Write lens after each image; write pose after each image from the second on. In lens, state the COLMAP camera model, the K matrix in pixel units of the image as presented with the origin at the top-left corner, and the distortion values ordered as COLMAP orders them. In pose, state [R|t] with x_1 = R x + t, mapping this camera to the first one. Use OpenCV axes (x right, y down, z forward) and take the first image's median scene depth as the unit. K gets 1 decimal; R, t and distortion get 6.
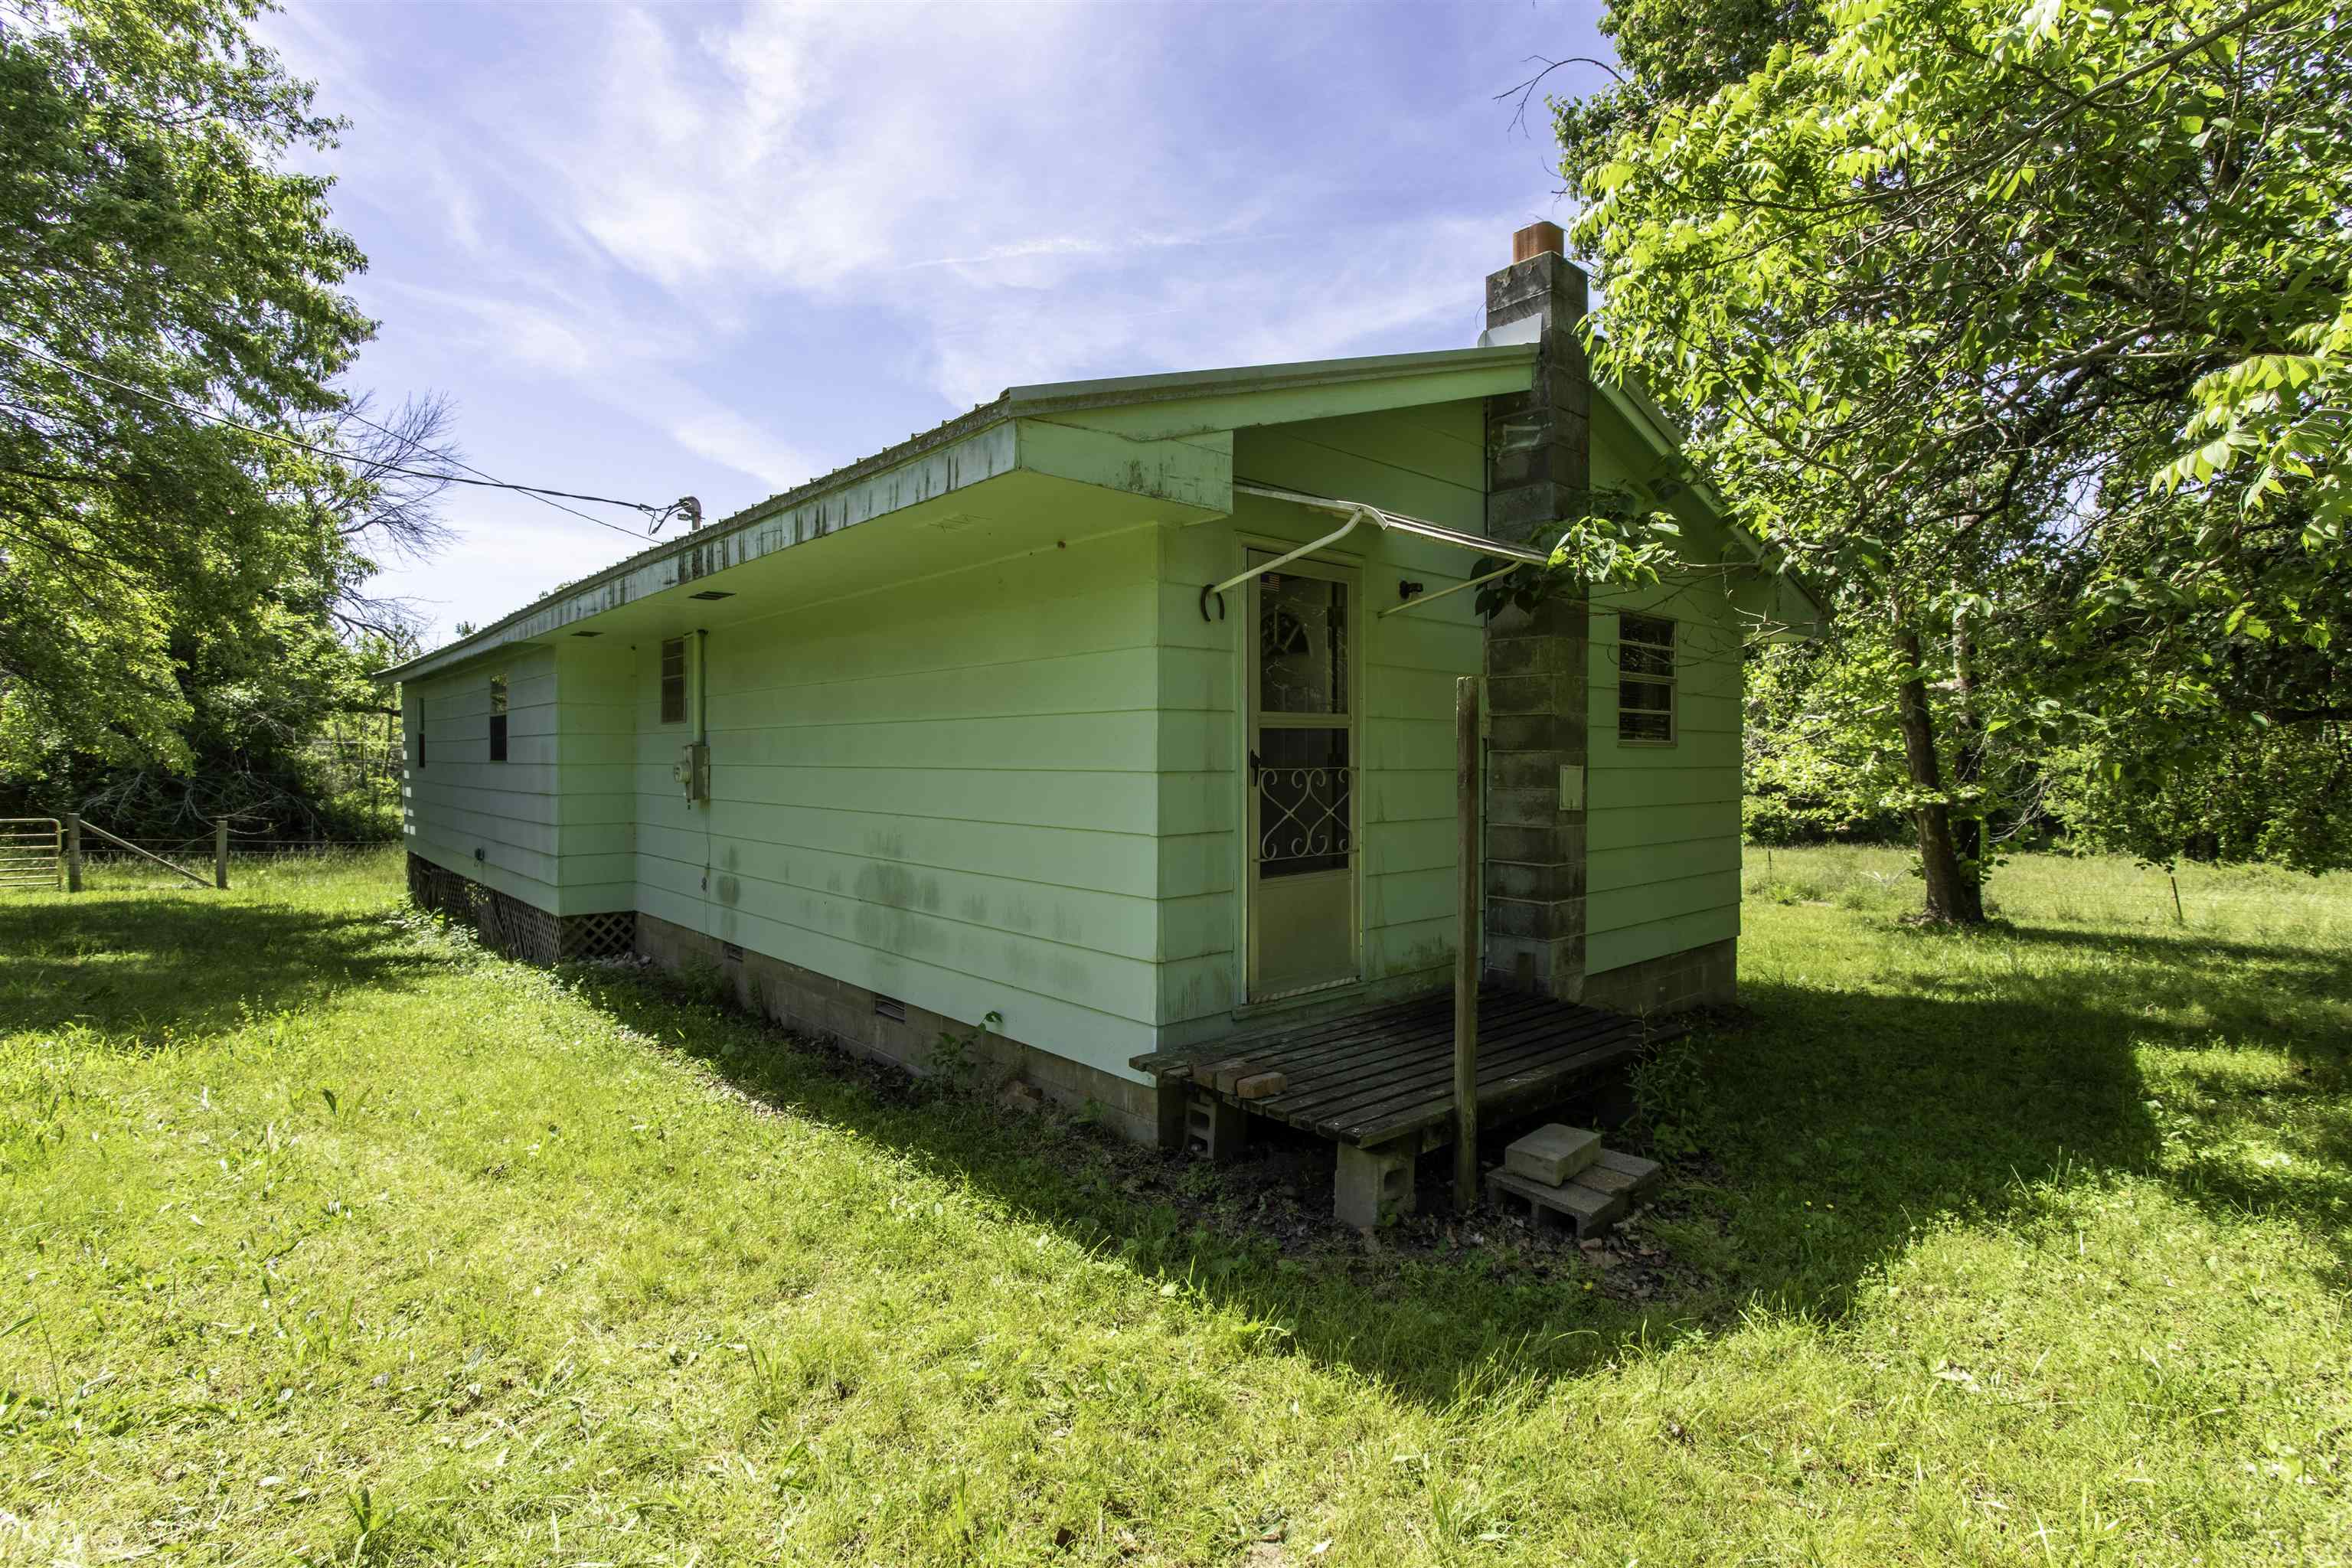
lens RADIAL K [[1126.2, 0, 1176.0], [0, 1126.2, 784.0], [0, 0, 1]] dist [0.000120, 0.000095]
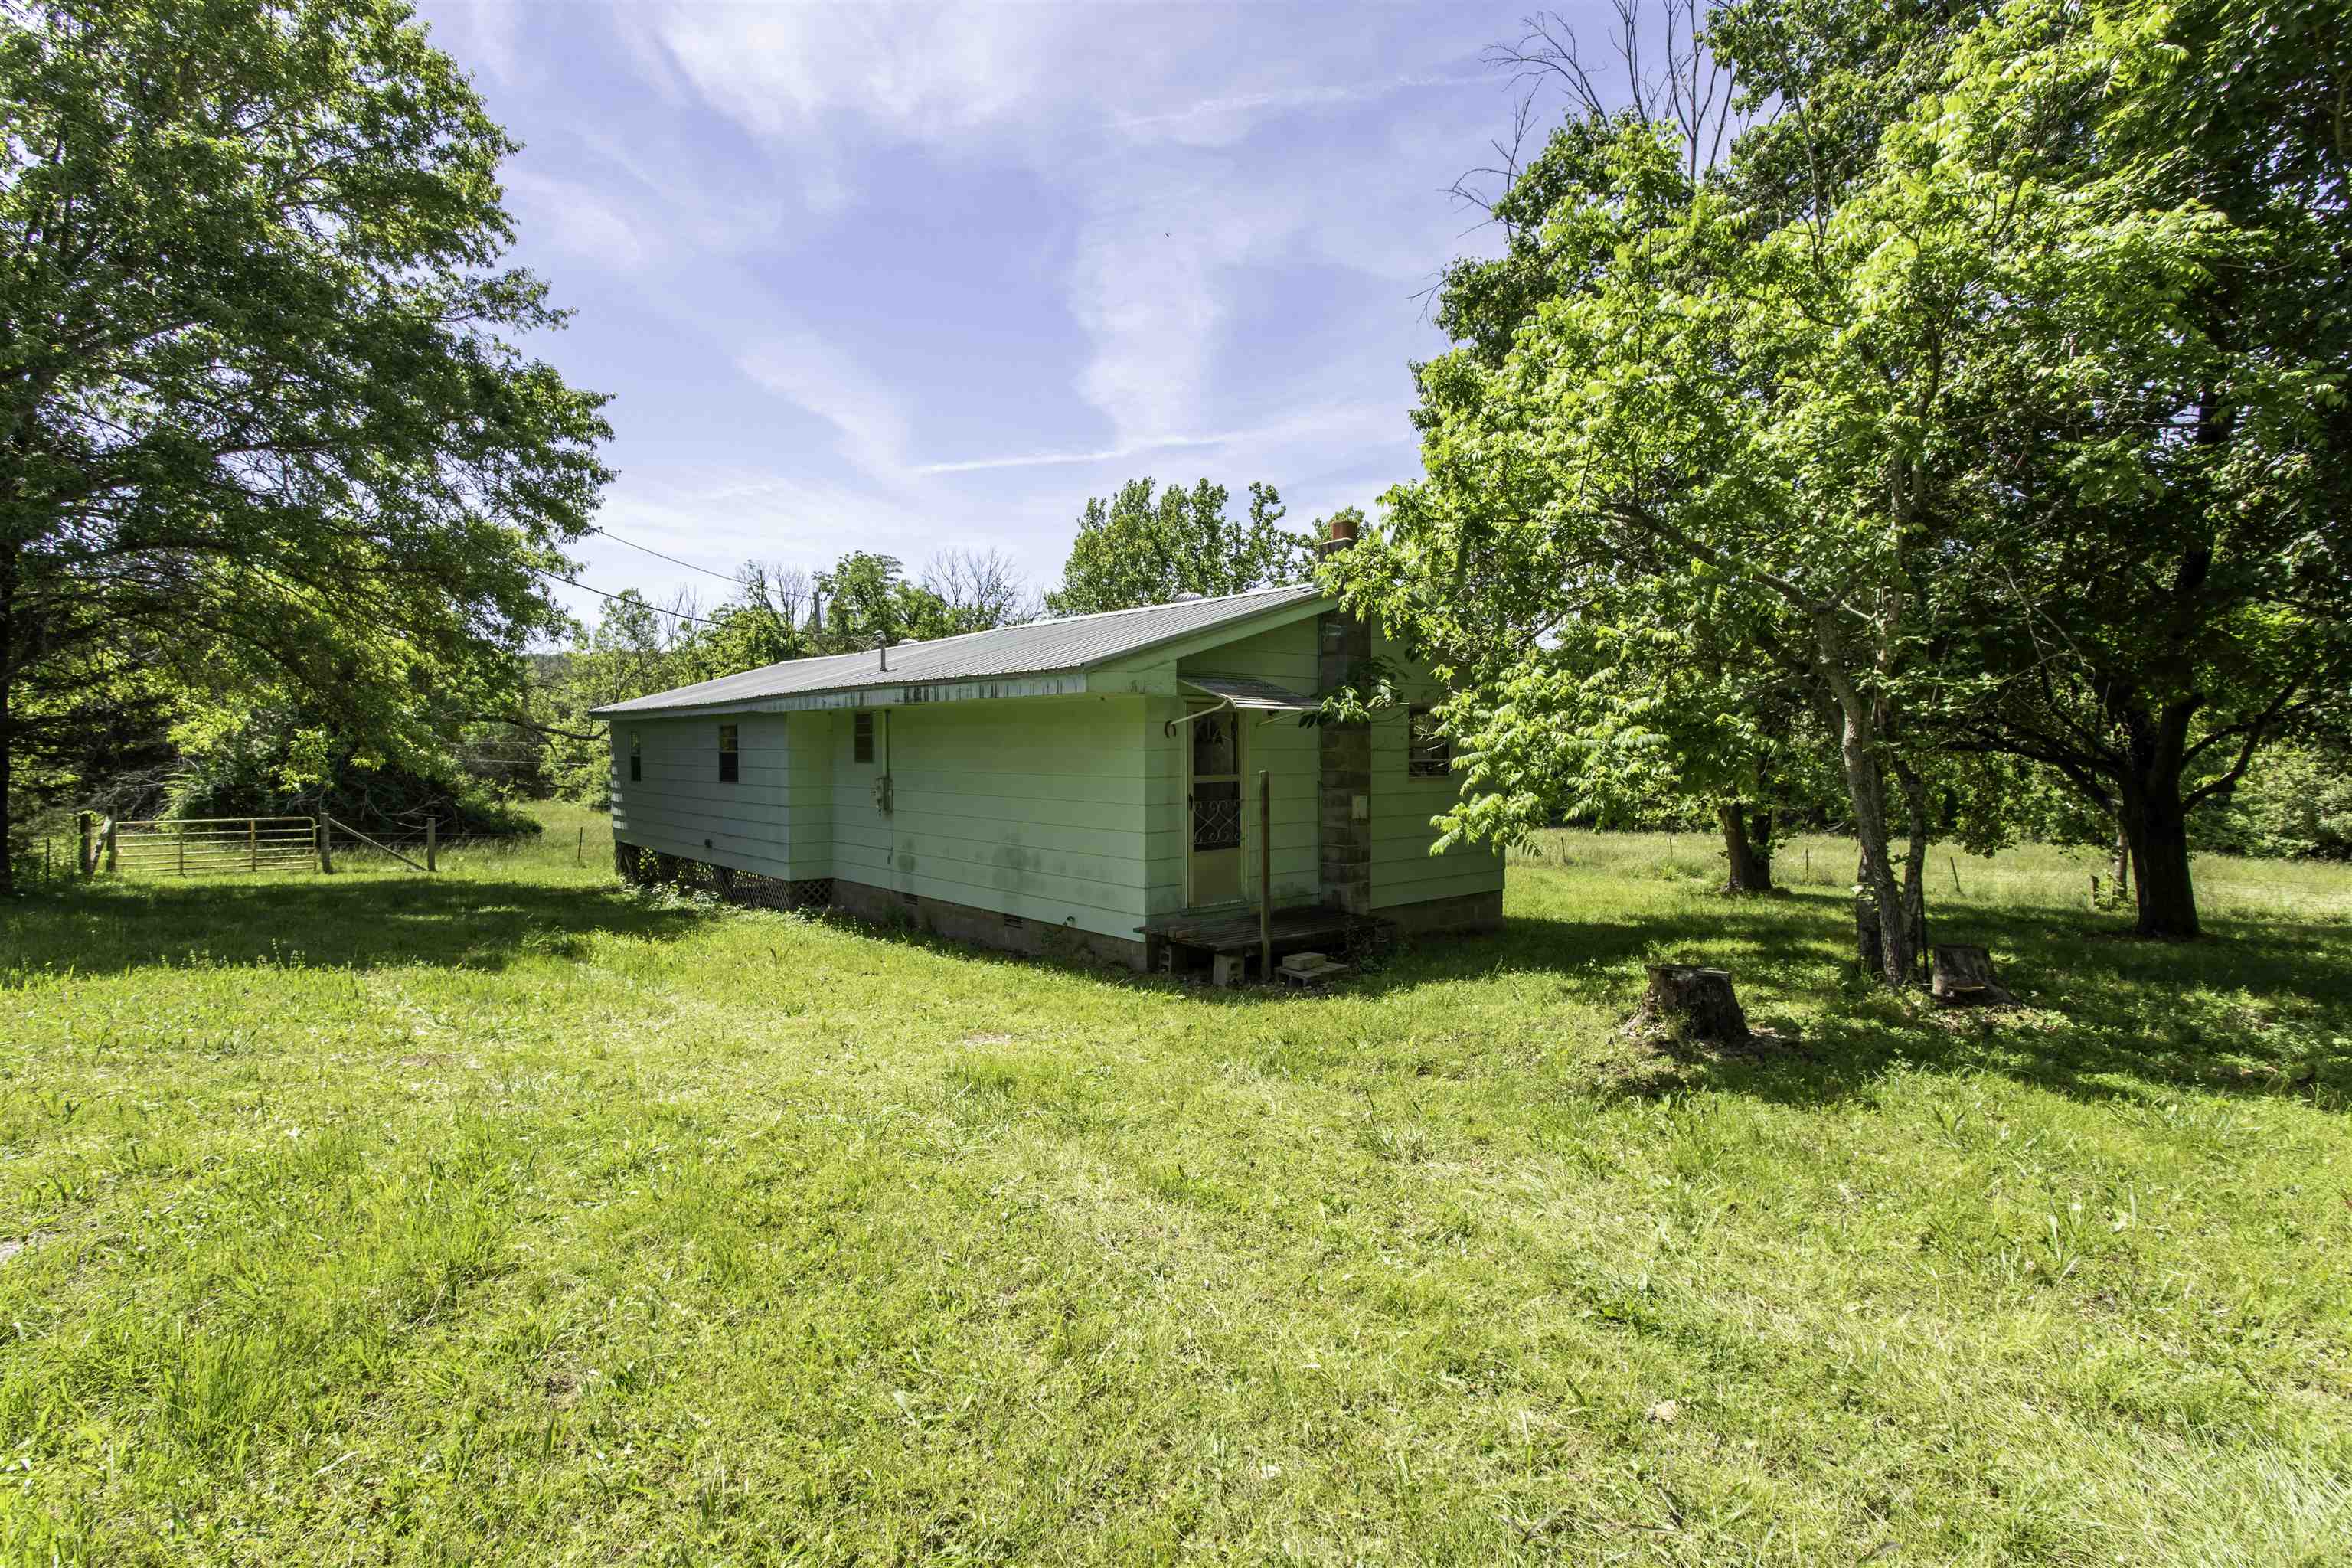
lens RADIAL K [[1139.0, 0, 1176.0], [0, 1139.0, 784.0], [0, 0, 1]] dist [-0.000144, -0.000019]
pose [[0.999681, -0.004705, -0.024796, 0.080486], [0.004978, 0.999928, 0.010943, -0.061794], [0.024743, -0.011063, 0.999633, -1.028266]]
